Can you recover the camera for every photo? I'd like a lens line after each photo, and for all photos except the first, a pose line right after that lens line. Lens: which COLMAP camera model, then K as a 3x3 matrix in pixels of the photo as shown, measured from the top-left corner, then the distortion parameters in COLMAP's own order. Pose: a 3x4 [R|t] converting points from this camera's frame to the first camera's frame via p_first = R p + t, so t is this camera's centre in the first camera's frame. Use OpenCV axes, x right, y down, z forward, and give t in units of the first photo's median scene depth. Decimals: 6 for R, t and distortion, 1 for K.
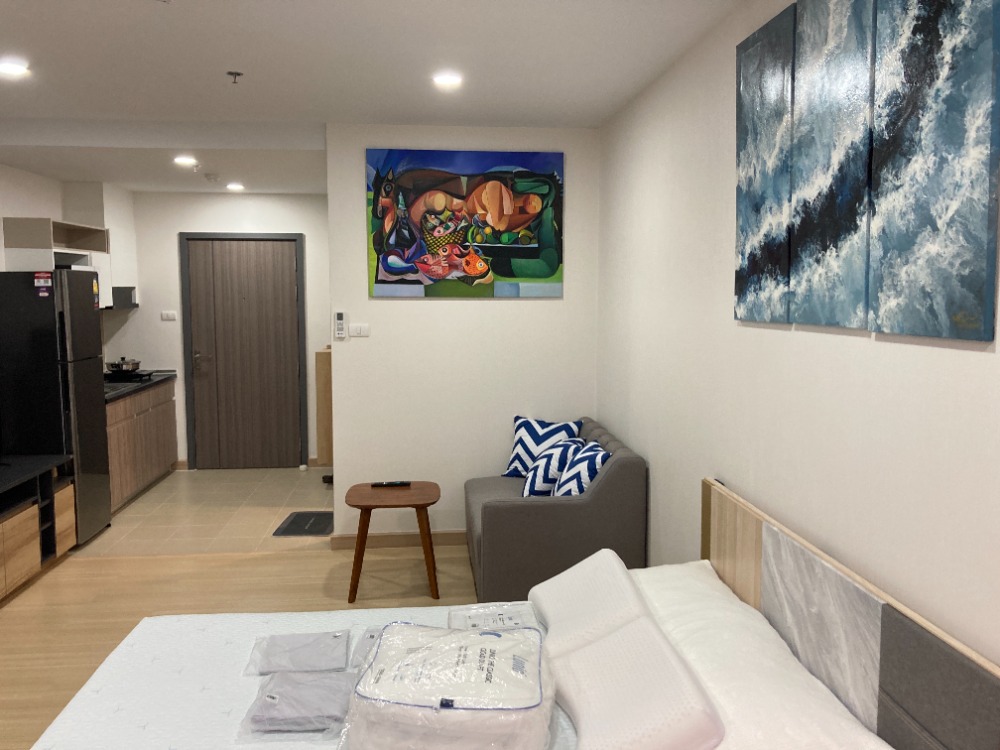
lens RADIAL K [[828.1, 0, 494.2], [0, 828.1, 374.9], [0, 0, 1]] dist [0.027333, -0.032791]
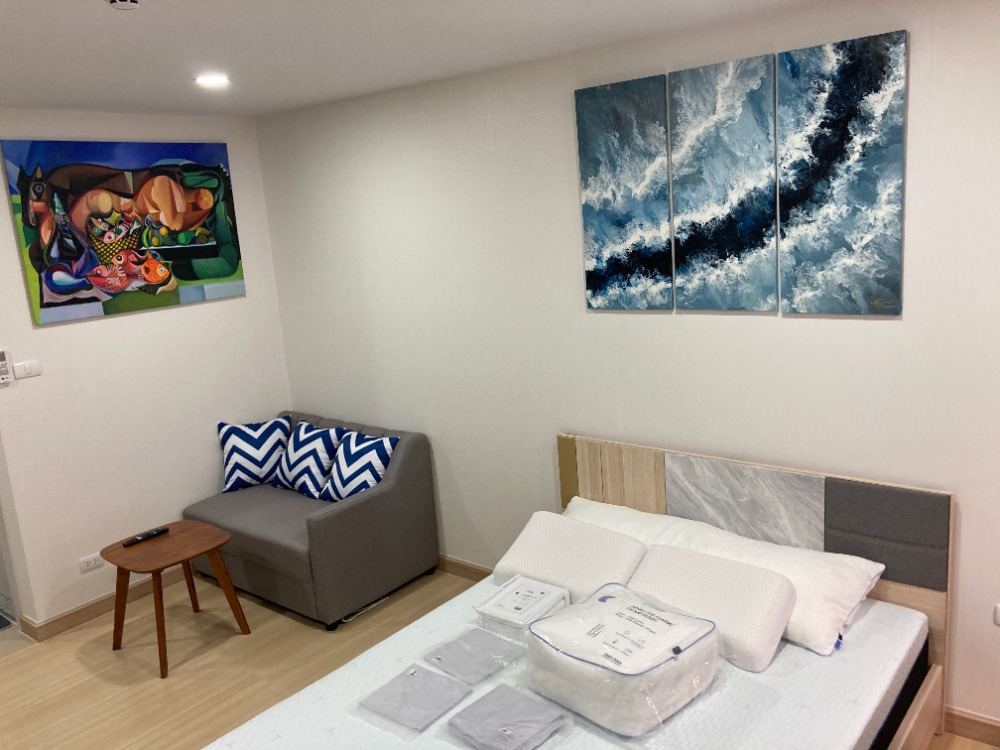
lens RADIAL K [[828.1, 0, 499.7], [0, 828.1, 377.2], [0, 0, 1]] dist [0.027333, -0.032791]
pose [[0.697504, -0.198278, 0.688603, -0.766674], [0.146056, 0.980121, 0.134274, -0.167014], [-0.701538, 0.006918, 0.712598, 0.204983]]
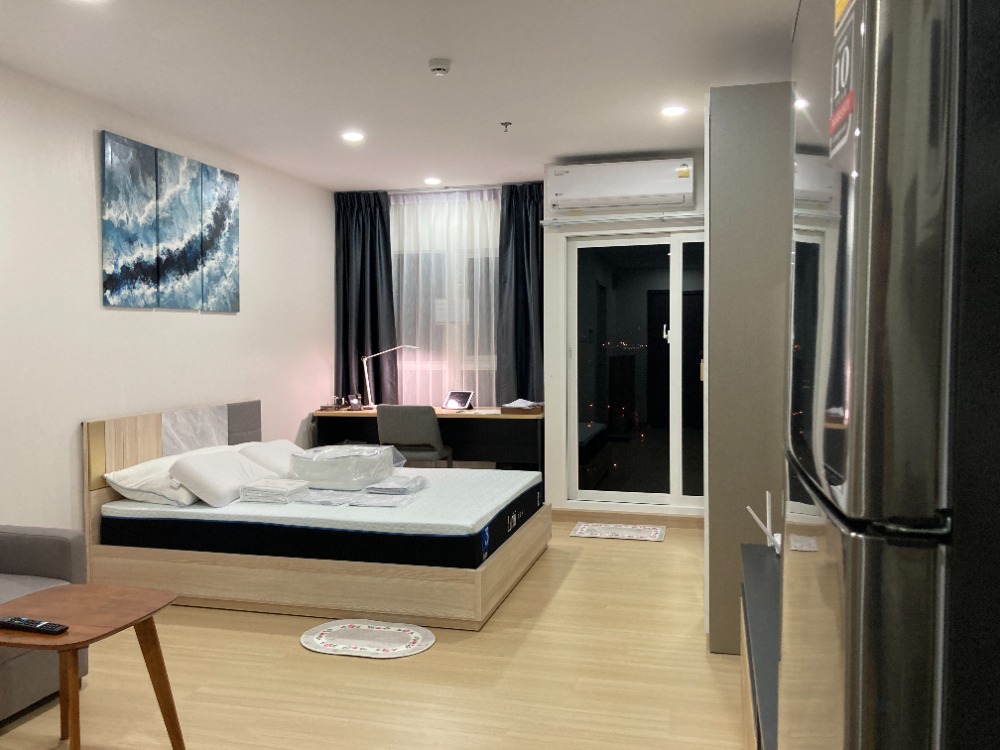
lens RADIAL K [[828.1, 0, 499.2], [0, 828.1, 374.8], [0, 0, 1]] dist [0.027333, -0.032791]
pose [[-0.941206, -0.008720, 0.337722, -0.995219], [0.040538, 0.989529, 0.138524, -0.133975], [-0.335393, 0.144070, -0.930997, 2.402424]]
